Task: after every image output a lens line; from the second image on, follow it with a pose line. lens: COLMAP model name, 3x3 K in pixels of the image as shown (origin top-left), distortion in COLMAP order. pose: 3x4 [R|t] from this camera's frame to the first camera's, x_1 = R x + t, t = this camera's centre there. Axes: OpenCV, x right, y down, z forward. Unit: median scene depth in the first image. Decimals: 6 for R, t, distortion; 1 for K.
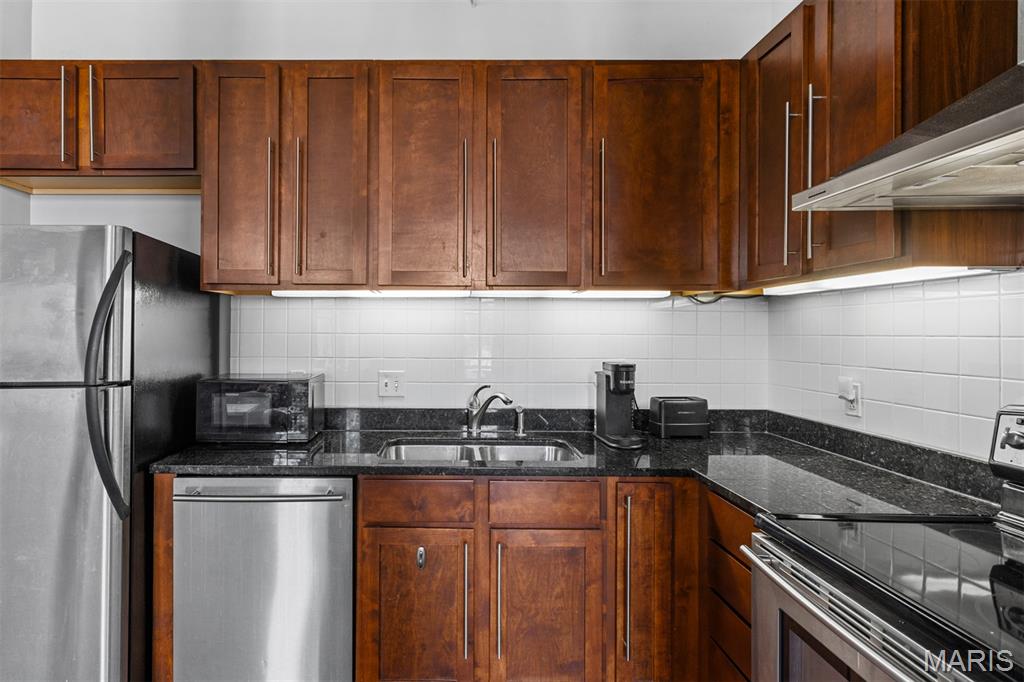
lens RADIAL K [[488.3, 0, 442.4], [0, 488.3, 341.1], [0, 0, 1]] dist [0.007751, 0.001122]
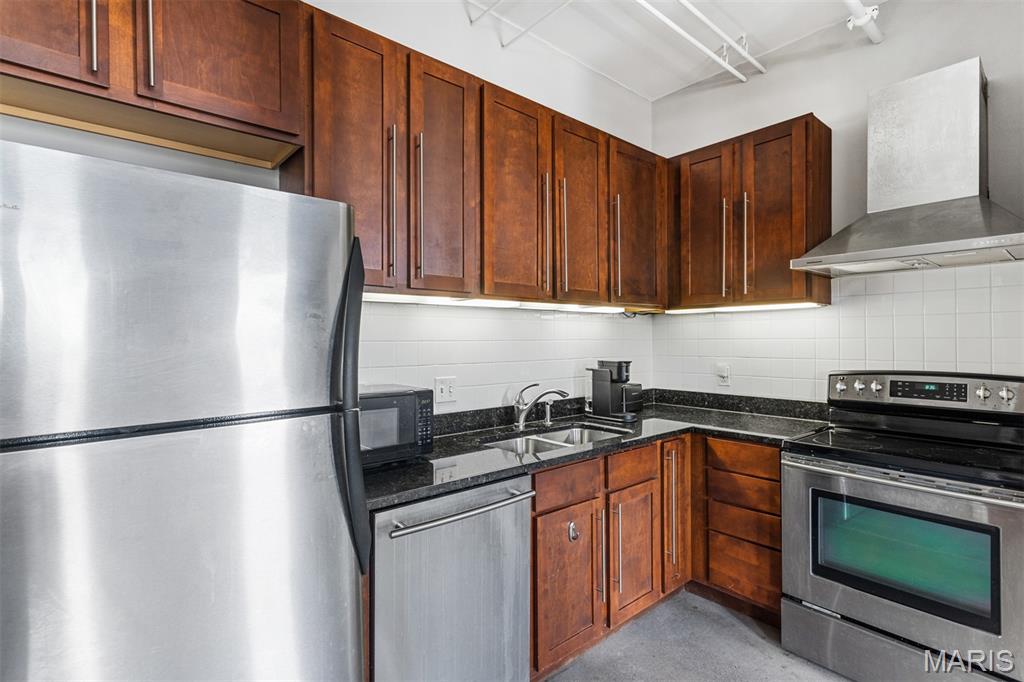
lens RADIAL K [[488.3, 0, 503.6], [0, 488.3, 340.5], [0, 0, 1]] dist [0.007751, 0.001122]
pose [[0.758229, -0.008853, 0.651928, -0.778603], [0.011054, 0.999939, 0.000723, -0.014998], [-0.651894, 0.006658, 0.758281, 0.179990]]
